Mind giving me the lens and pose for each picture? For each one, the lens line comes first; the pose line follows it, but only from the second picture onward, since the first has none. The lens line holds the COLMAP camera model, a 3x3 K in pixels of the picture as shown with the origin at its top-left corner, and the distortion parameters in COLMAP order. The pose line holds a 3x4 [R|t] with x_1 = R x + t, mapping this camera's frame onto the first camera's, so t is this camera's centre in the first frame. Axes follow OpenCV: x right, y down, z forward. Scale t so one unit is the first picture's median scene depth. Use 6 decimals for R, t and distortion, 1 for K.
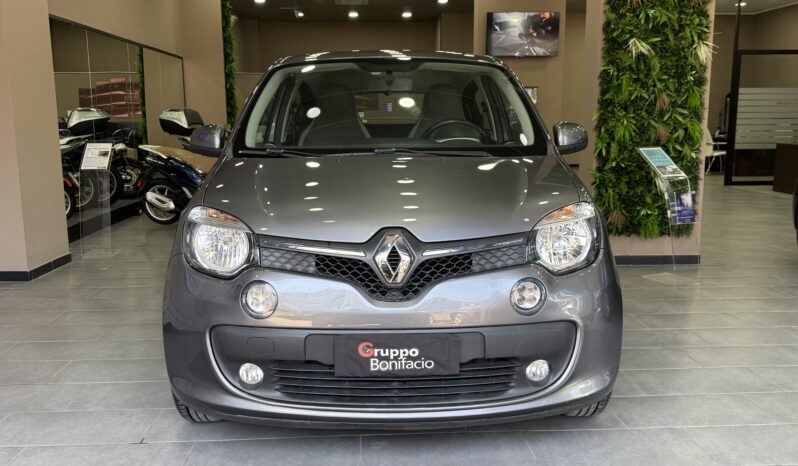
lens RADIAL K [[837.0, 0, 398.5], [0, 837.0, 233.6], [0, 0, 1]] dist [0.022522, 0.000000]
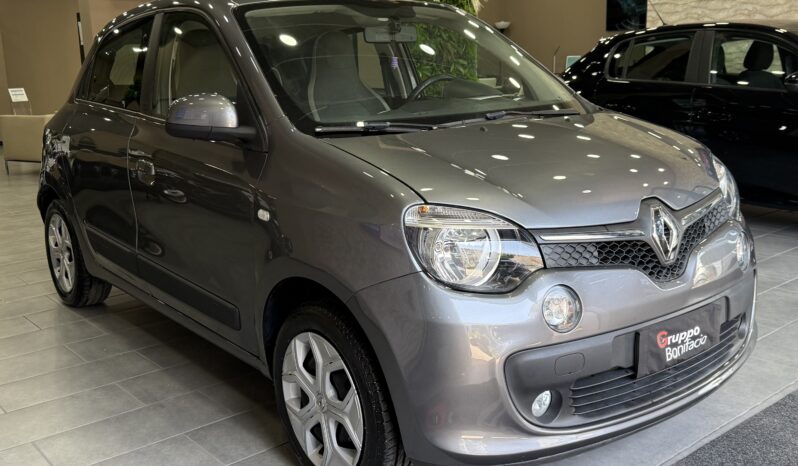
lens RADIAL K [[837.0, 0, 398.9], [0, 837.0, 232.2], [0, 0, 1]] dist [0.022522, 0.000000]
pose [[0.784923, -0.148911, 0.601433, -0.760319], [0.118384, 0.988851, 0.090332, -0.084136], [-0.608179, 0.000297, 0.793800, 0.466240]]
